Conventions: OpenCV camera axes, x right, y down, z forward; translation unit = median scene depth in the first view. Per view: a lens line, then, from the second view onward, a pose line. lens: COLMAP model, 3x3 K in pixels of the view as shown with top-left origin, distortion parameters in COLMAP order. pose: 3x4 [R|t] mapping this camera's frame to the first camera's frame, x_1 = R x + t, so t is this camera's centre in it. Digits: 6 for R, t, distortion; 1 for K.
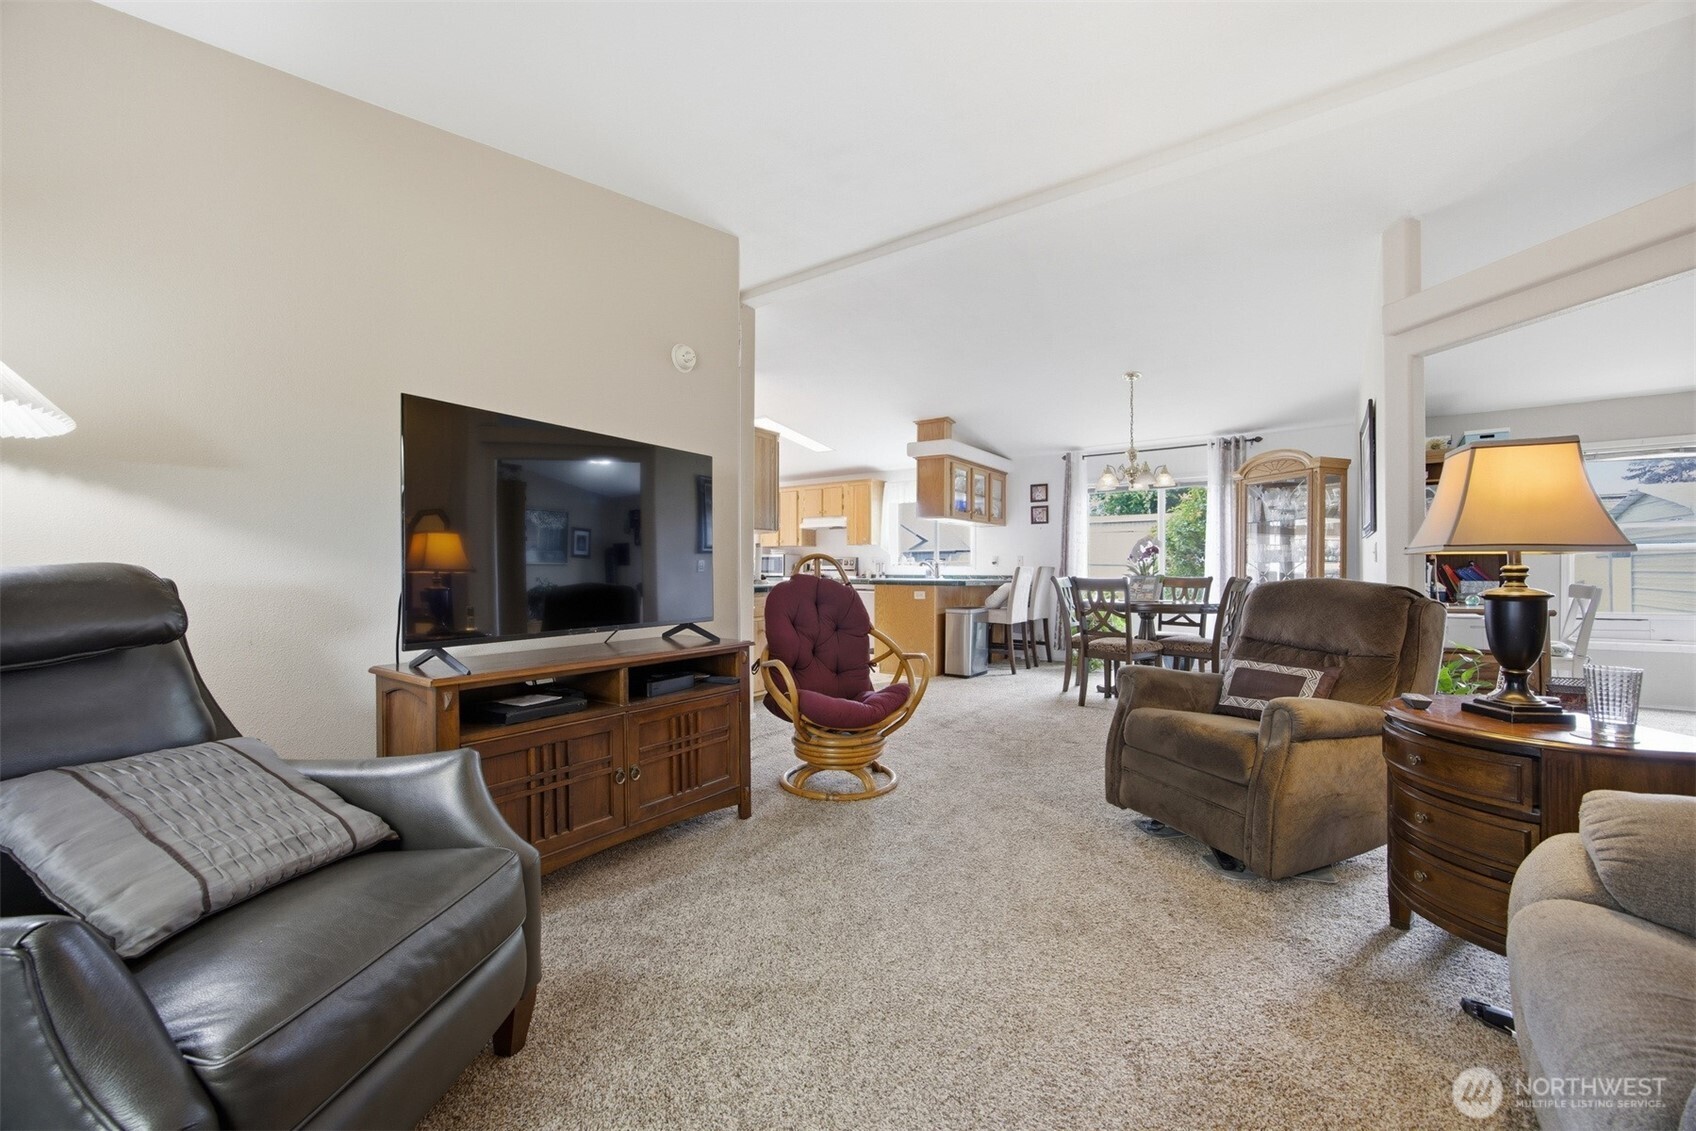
lens RADIAL K [[657.1, 0, 851.2], [0, 657.1, 570.3], [0, 0, 1]] dist [-0.009755, 0.000192]
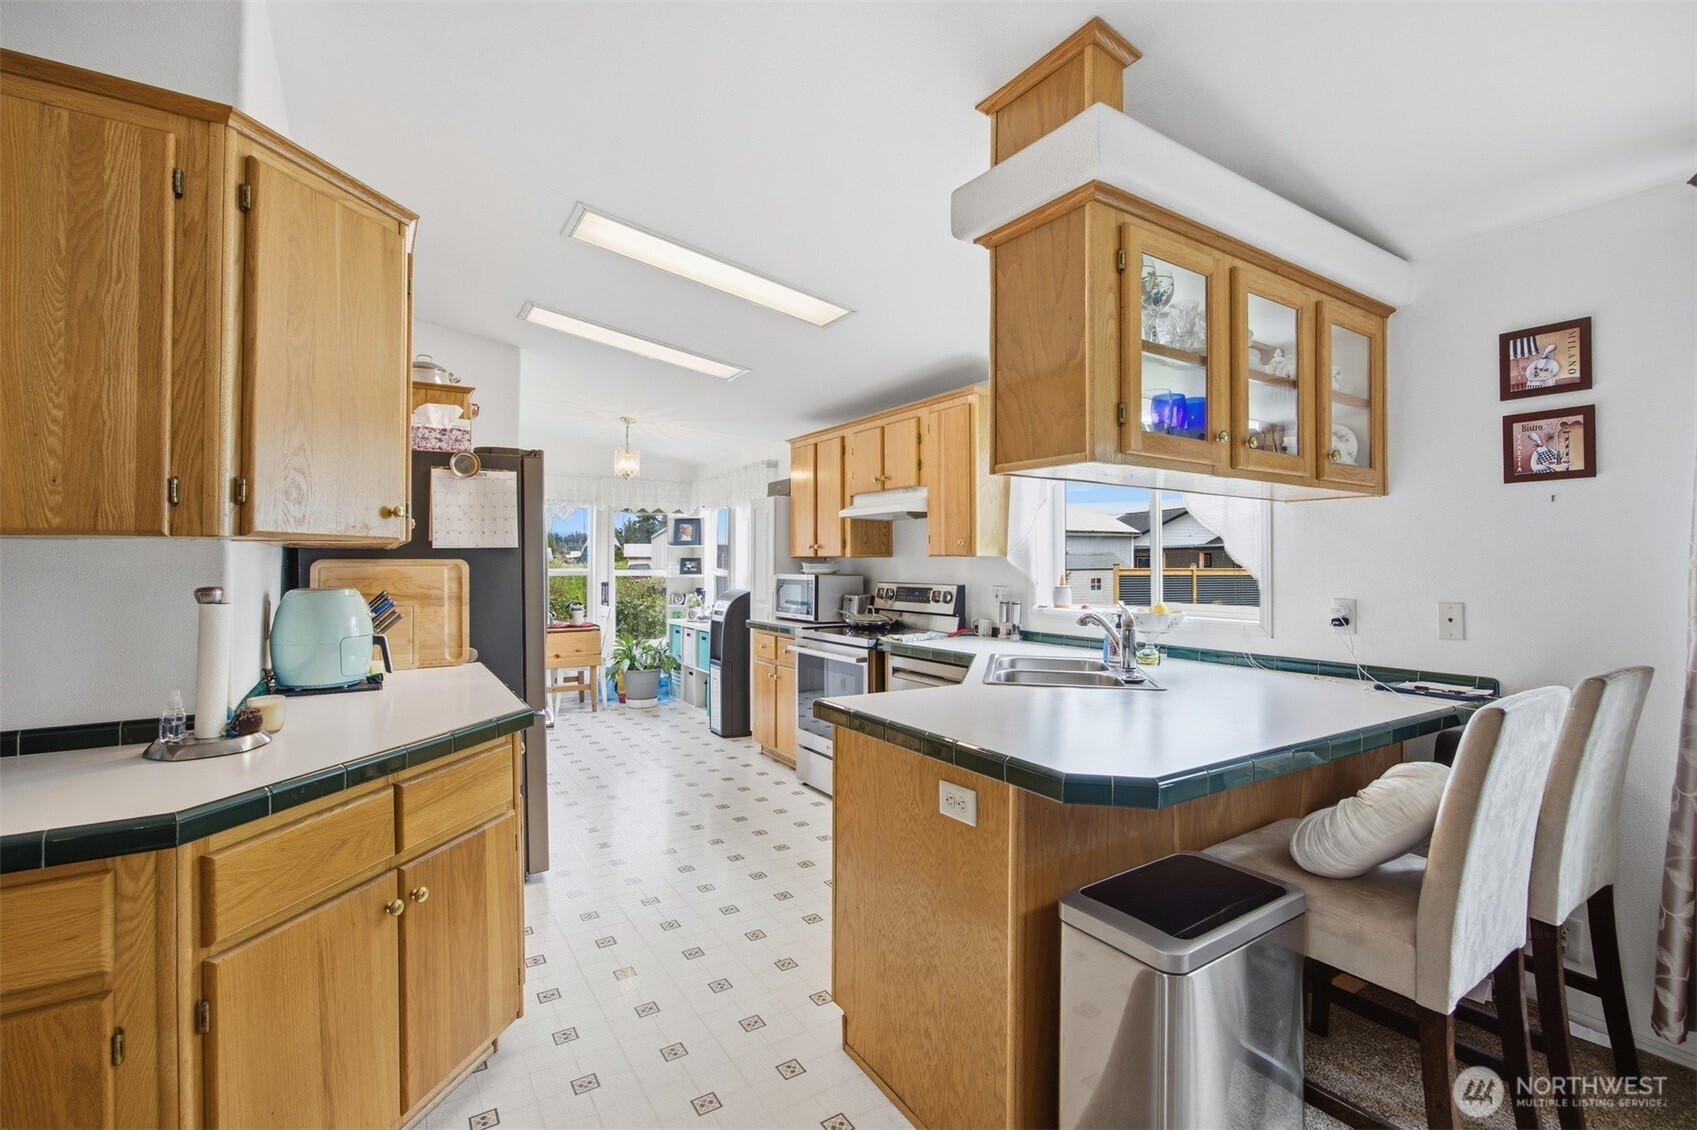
lens RADIAL K [[769.4, 0, 846.4], [0, 769.4, 552.3], [0, 0, 1]] dist [0.012302, 0.000265]
pose [[0.934551, -0.005938, -0.355780, 0.157052], [-0.000326, 0.999846, -0.017543, -0.042084], [0.355829, 0.016511, 0.934405, 0.700772]]
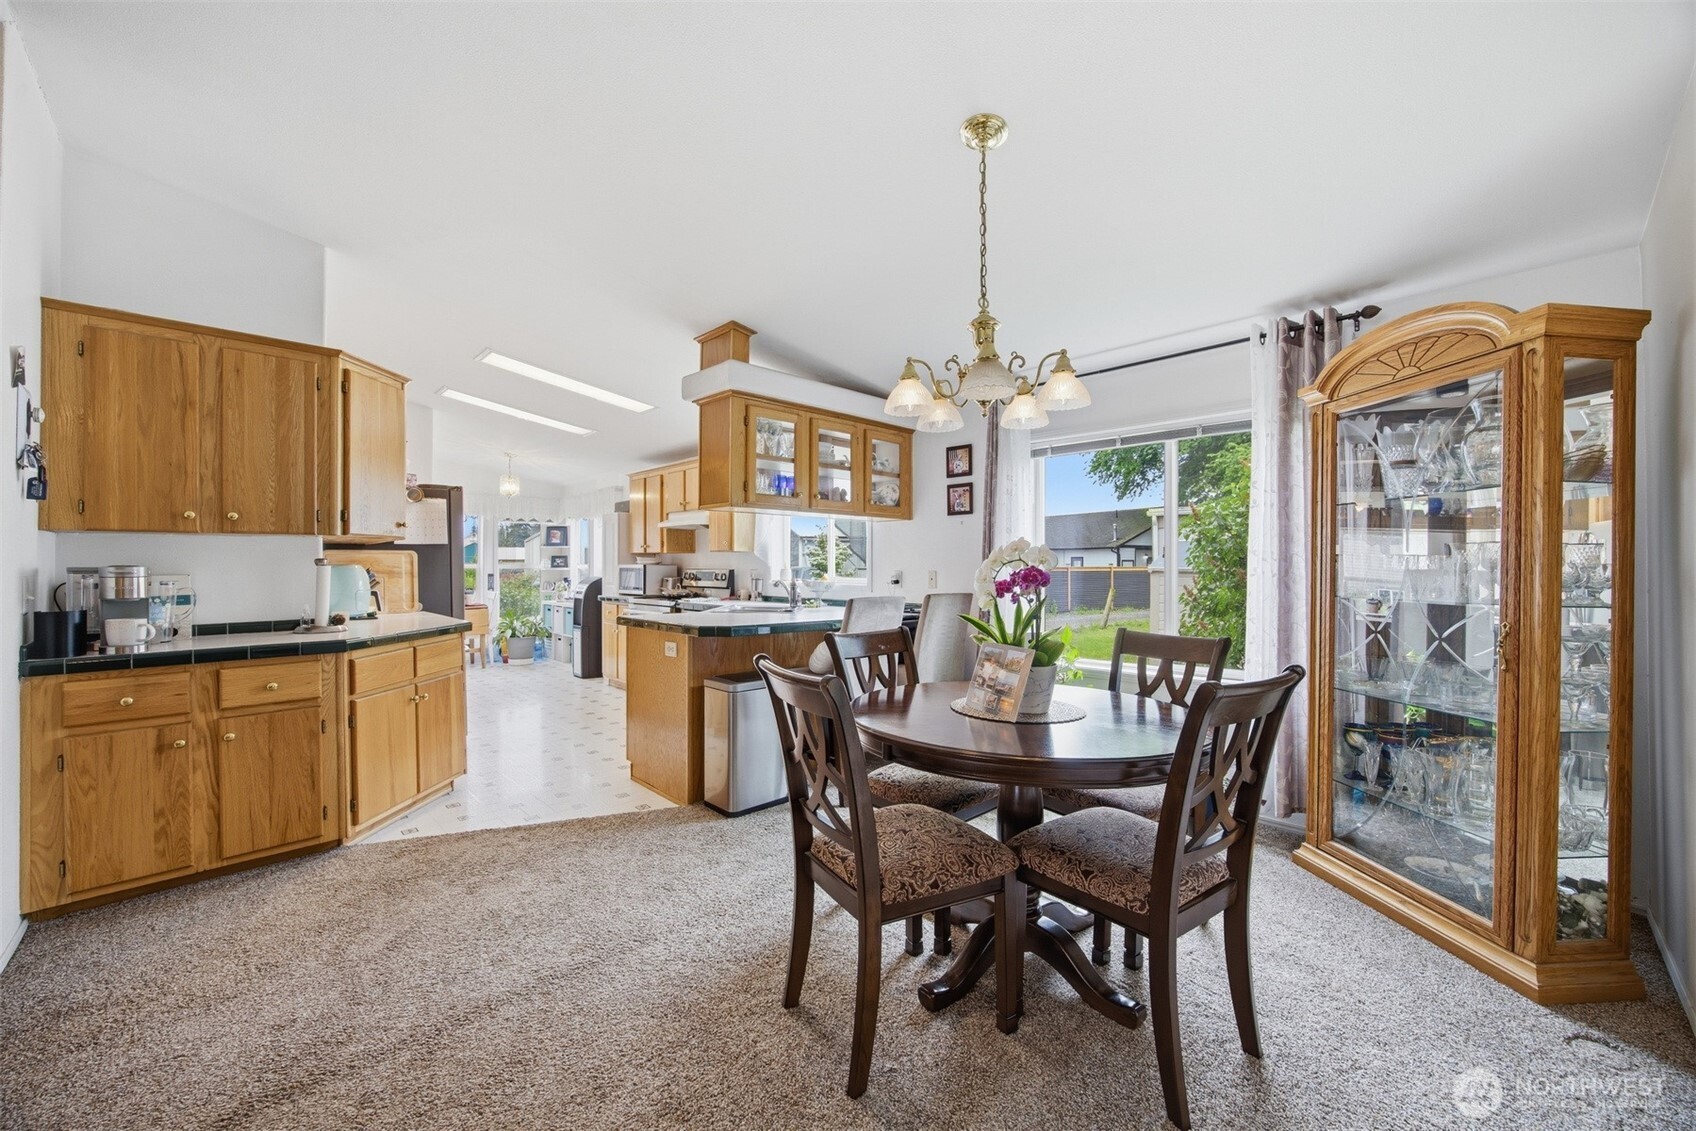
lens RADIAL K [[668.6, 0, 837.3], [0, 668.6, 561.4], [0, 0, 1]] dist [-0.000058, 0.000391]
pose [[0.984742, -0.003529, -0.173984, 0.319638], [0.001957, 0.999956, -0.009204, -0.028069], [0.174009, 0.008723, 0.984705, 0.458490]]
